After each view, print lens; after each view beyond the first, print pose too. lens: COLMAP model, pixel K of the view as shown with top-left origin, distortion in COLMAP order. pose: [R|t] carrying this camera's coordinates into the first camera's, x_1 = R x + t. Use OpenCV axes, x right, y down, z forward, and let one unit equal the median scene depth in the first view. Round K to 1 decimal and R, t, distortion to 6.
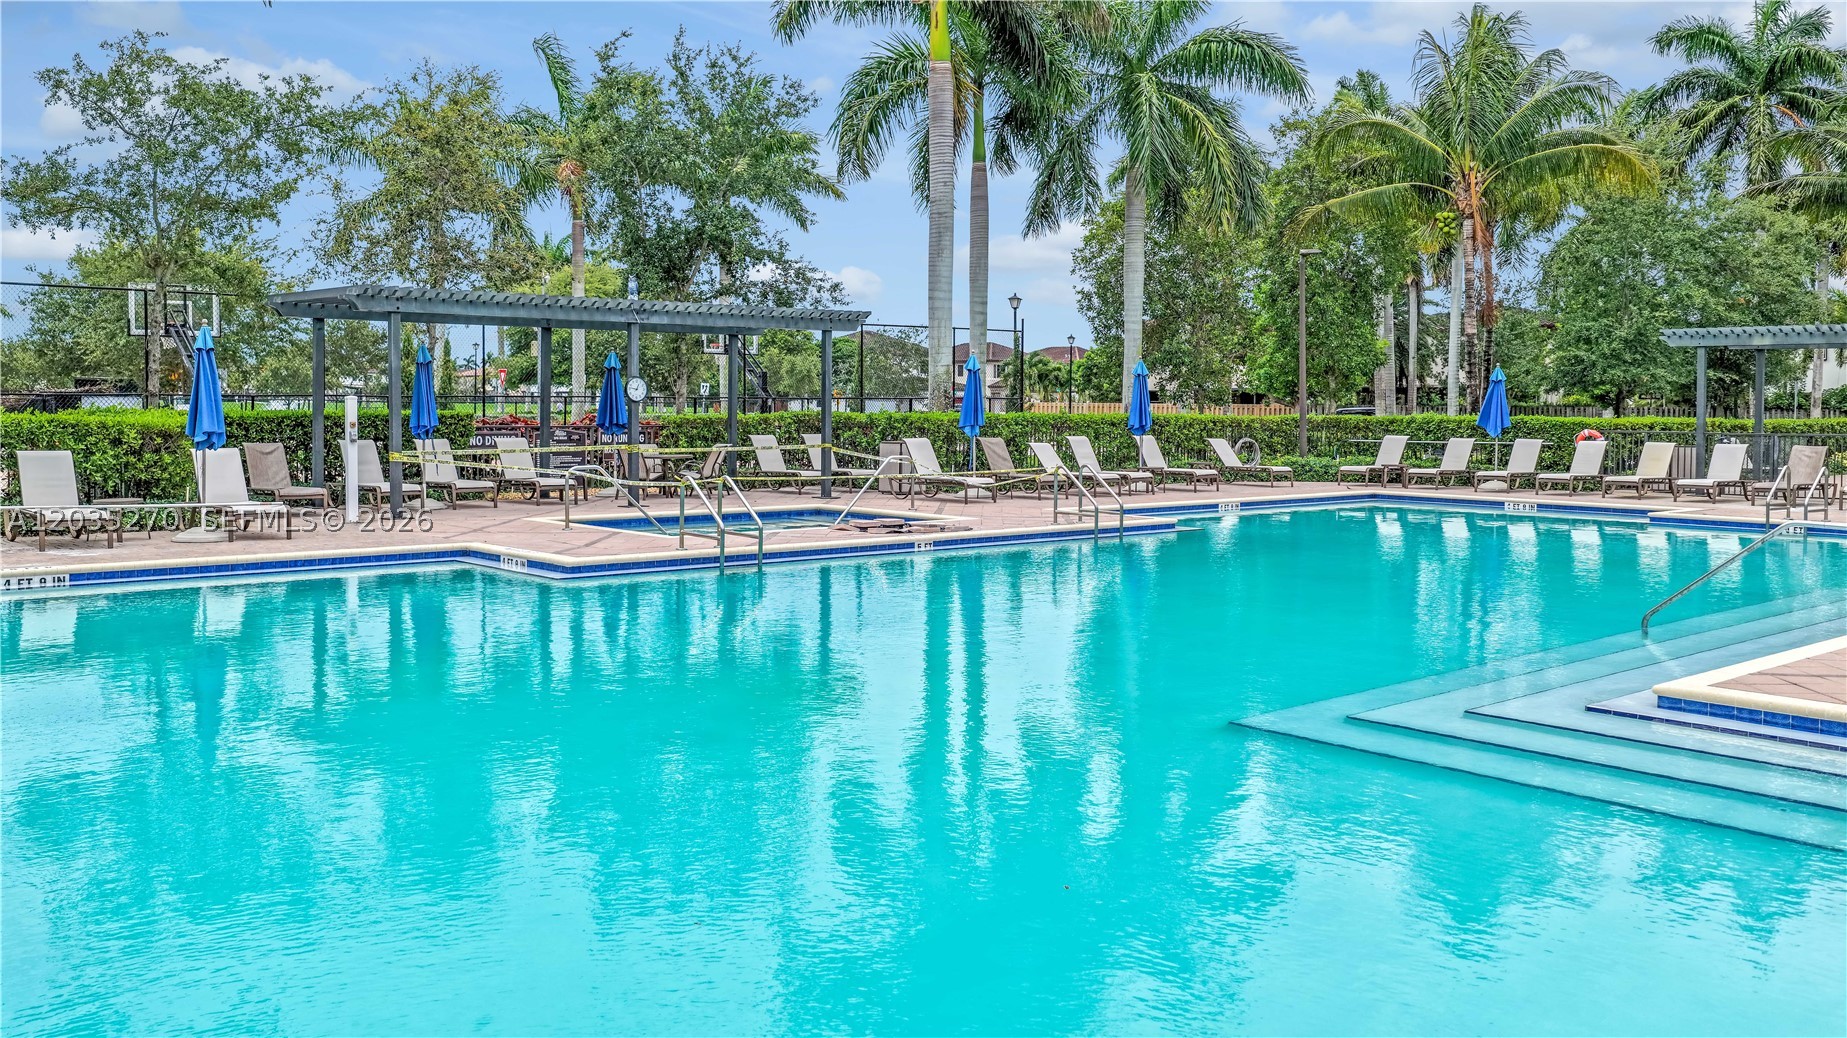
lens RADIAL K [[1529.4, 0, 923.5], [0, 1529.4, 519.0], [0, 0, 1]] dist [0.000888, 0.000595]
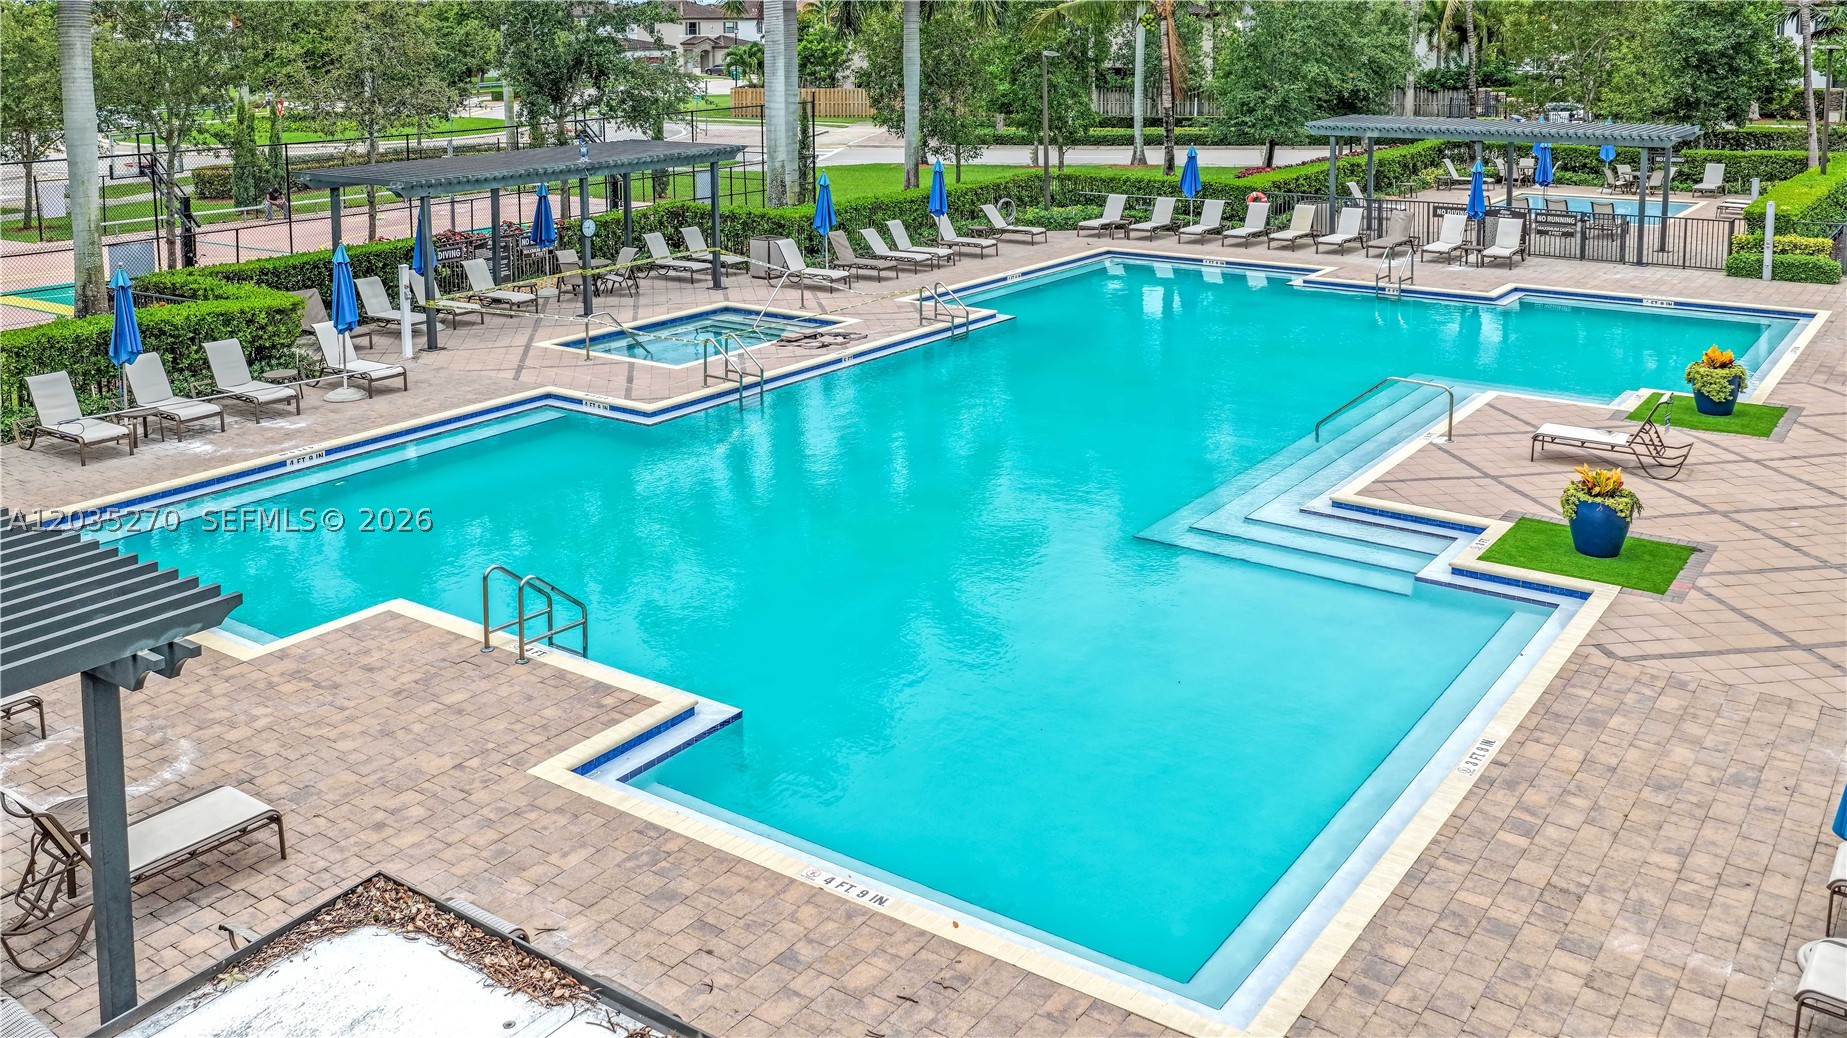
lens RADIAL K [[1529.4, 0, 923.5], [0, 1529.4, 519.0], [0, 0, 1]] dist [0.000888, 0.000595]
pose [[0.972104, -0.082424, 0.219590, -0.194432], [0.022847, 0.965044, 0.261091, -0.159376], [-0.233435, -0.248790, 0.940006, -0.308893]]
